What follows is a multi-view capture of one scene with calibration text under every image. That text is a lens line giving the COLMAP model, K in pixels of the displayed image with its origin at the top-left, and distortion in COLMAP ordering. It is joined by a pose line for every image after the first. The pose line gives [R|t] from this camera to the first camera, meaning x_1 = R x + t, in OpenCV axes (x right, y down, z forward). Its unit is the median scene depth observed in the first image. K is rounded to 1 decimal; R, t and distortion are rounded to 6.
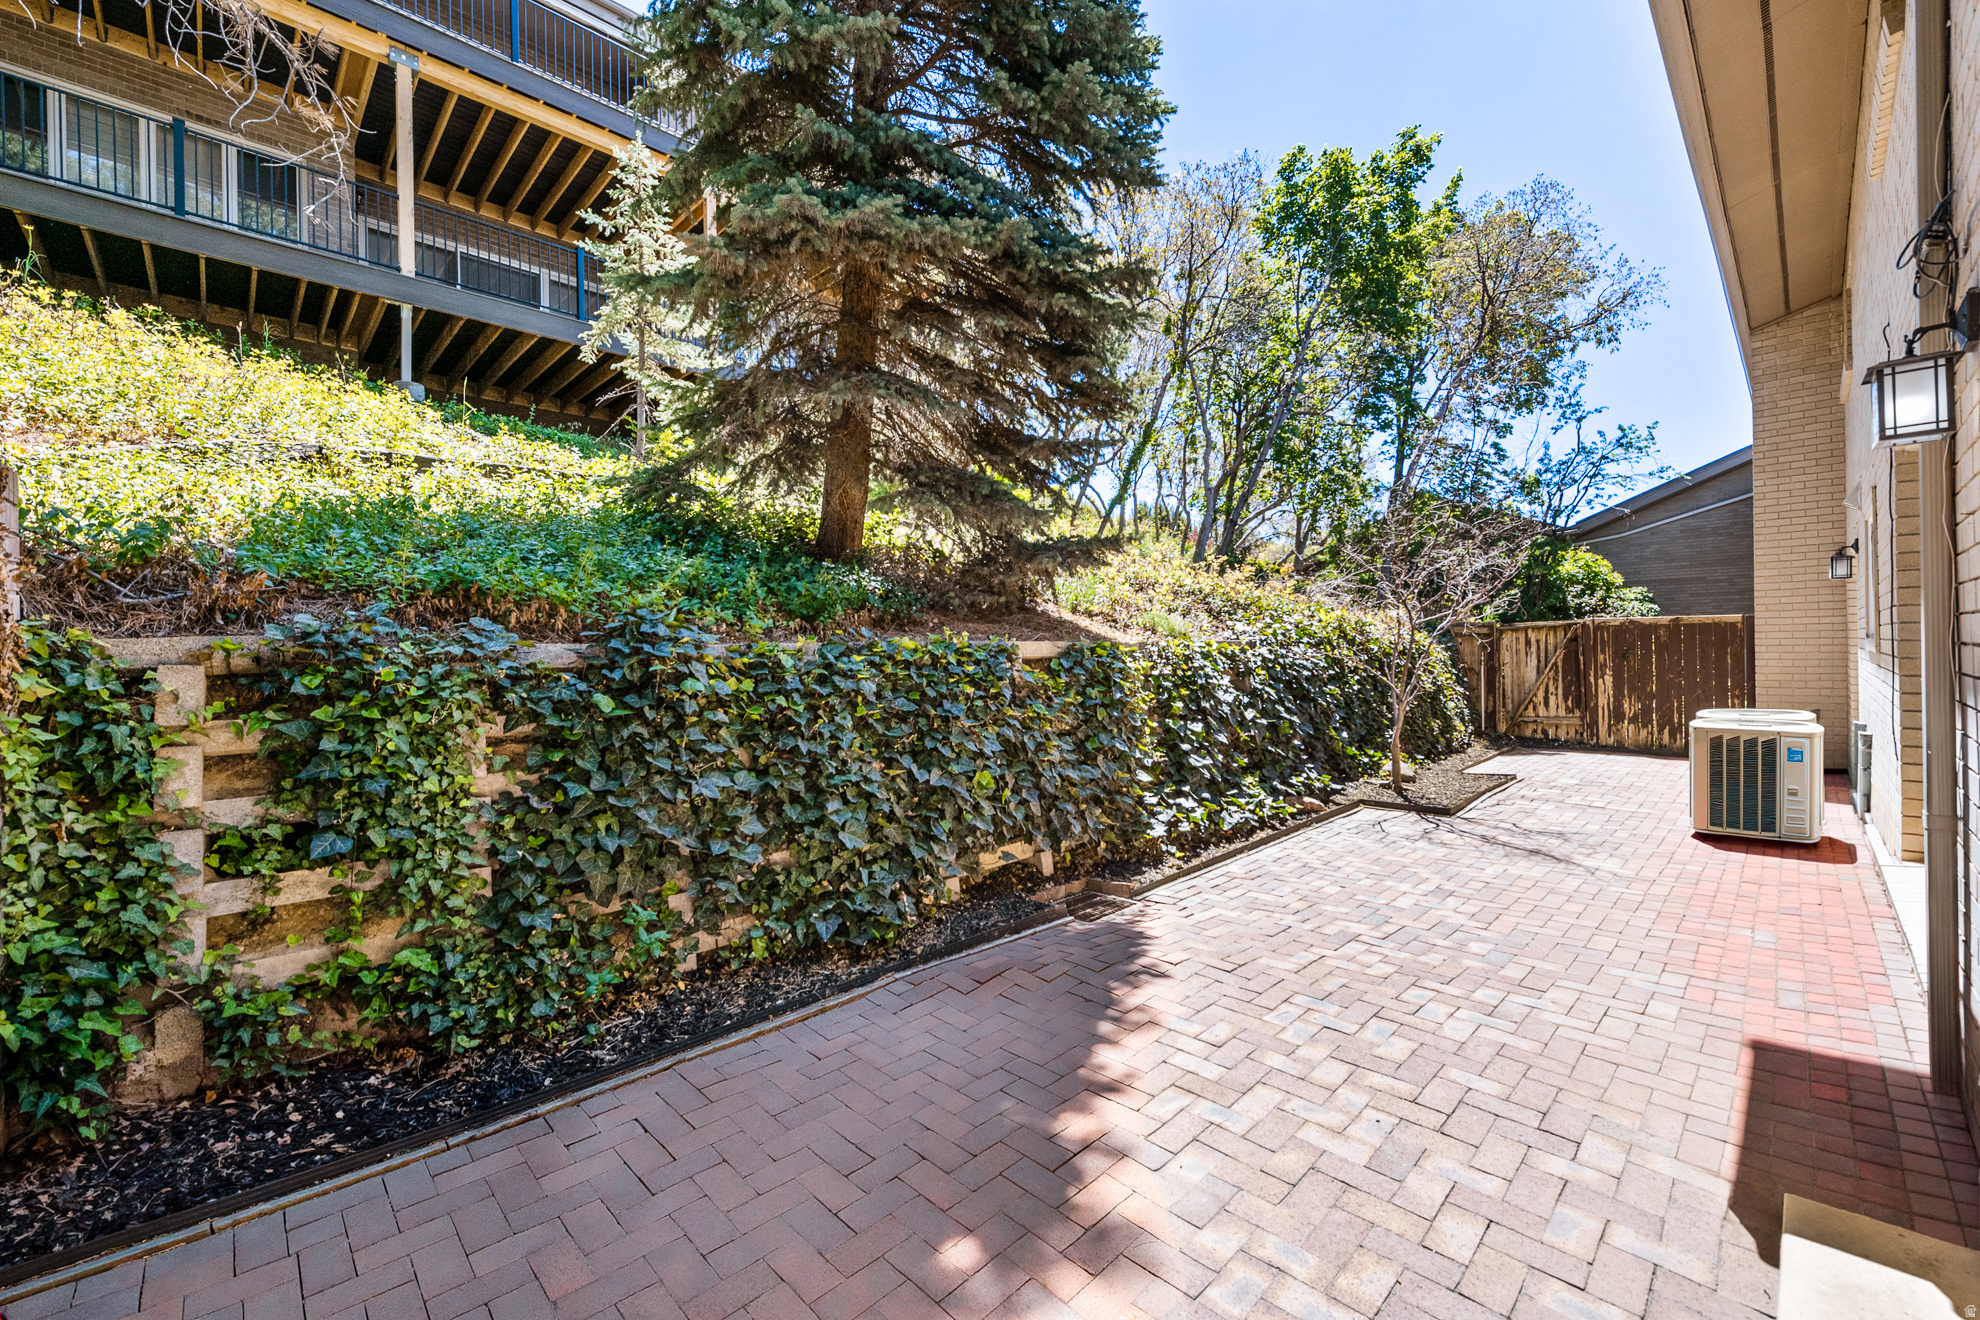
lens RADIAL K [[809.5, 0, 998.9], [0, 809.5, 655.3], [0, 0, 1]] dist [-0.002934, -0.000538]
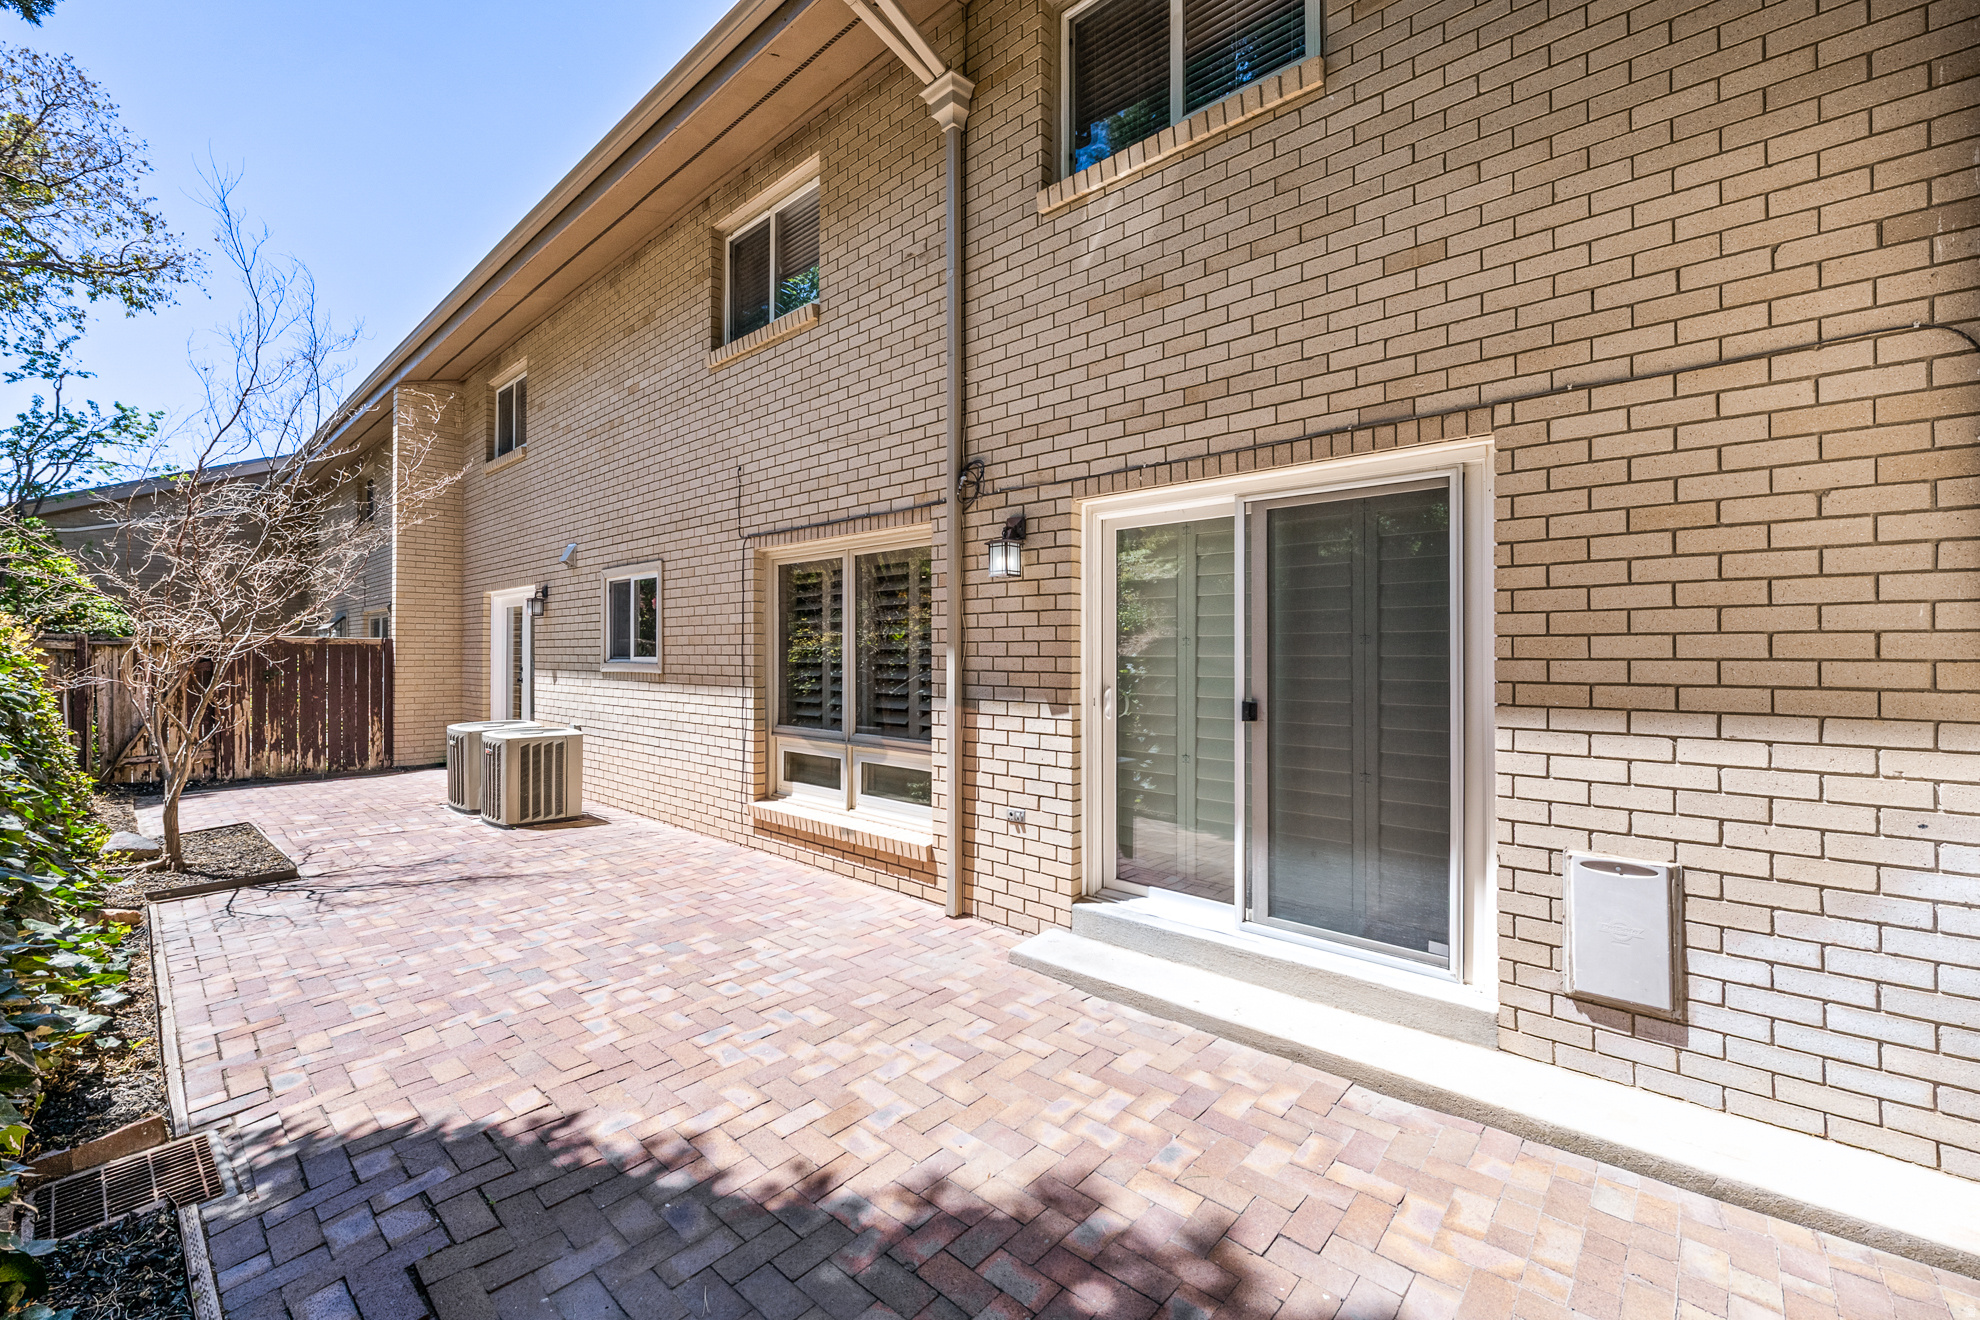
lens RADIAL K [[815.6, 0, 996.9], [0, 815.6, 653.4], [0, 0, 1]] dist [-0.004977, -0.000701]
pose [[-0.075382, 0.014797, 0.997045, -0.496468], [0.008903, 0.999860, -0.014166, -0.014973], [-0.997115, 0.007809, -0.075504, 0.567066]]
